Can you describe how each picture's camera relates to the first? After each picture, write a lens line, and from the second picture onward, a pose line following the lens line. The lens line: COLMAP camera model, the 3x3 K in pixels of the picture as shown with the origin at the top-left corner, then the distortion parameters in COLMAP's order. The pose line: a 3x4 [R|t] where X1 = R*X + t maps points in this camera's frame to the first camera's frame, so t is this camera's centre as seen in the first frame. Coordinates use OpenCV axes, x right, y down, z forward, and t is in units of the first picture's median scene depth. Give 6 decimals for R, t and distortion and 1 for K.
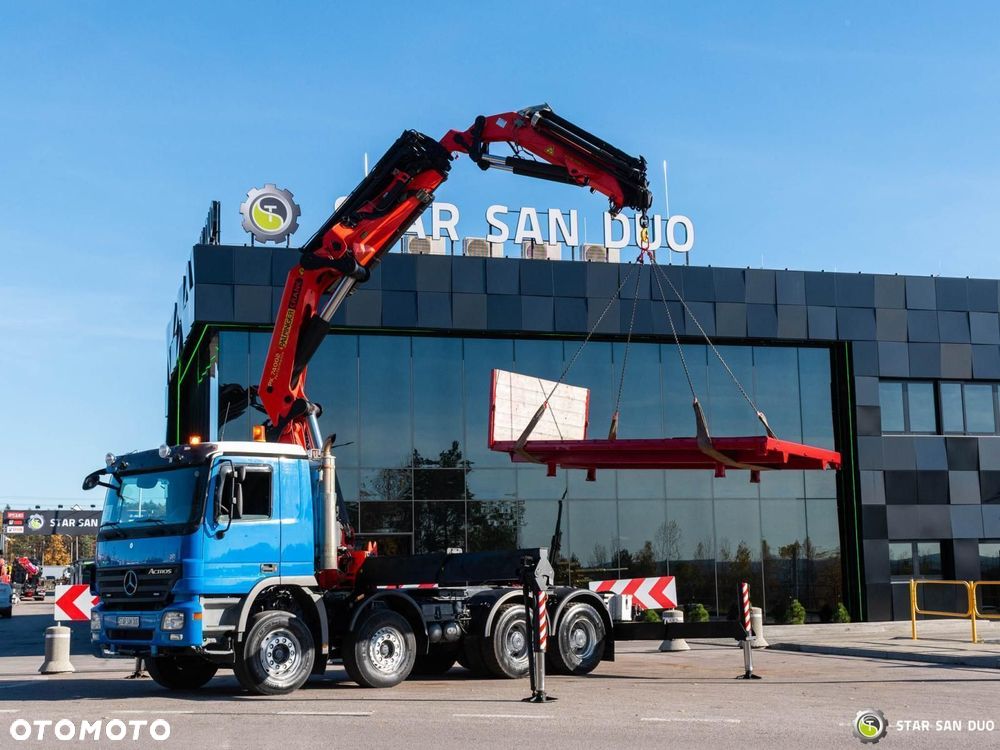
lens RADIAL K [[1413.8, 0, 500.0], [0, 1413.8, 375.0], [0, 0, 1]] dist [0.000894, 0.040736]
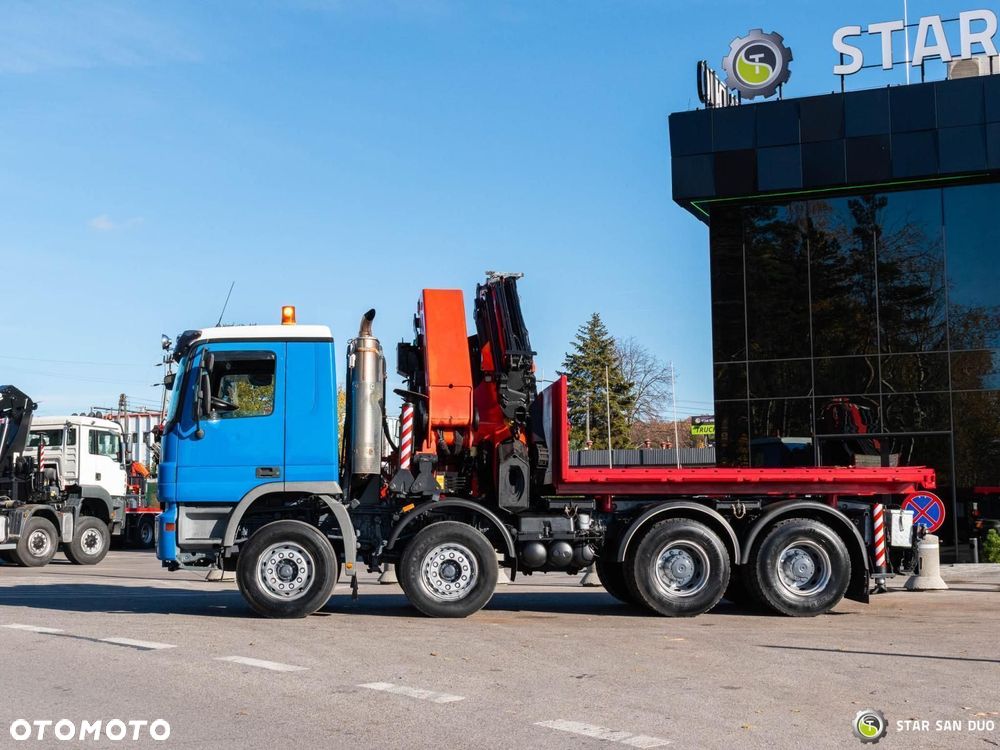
lens RADIAL K [[1413.8, 0, 500.0], [0, 1413.8, 375.0], [0, 0, 1]] dist [0.000894, 0.040736]
pose [[0.784065, -0.045696, -0.618994, 0.411449], [0.085613, 0.995716, 0.034937, 0.052916], [0.614746, -0.080387, 0.784618, 0.371088]]
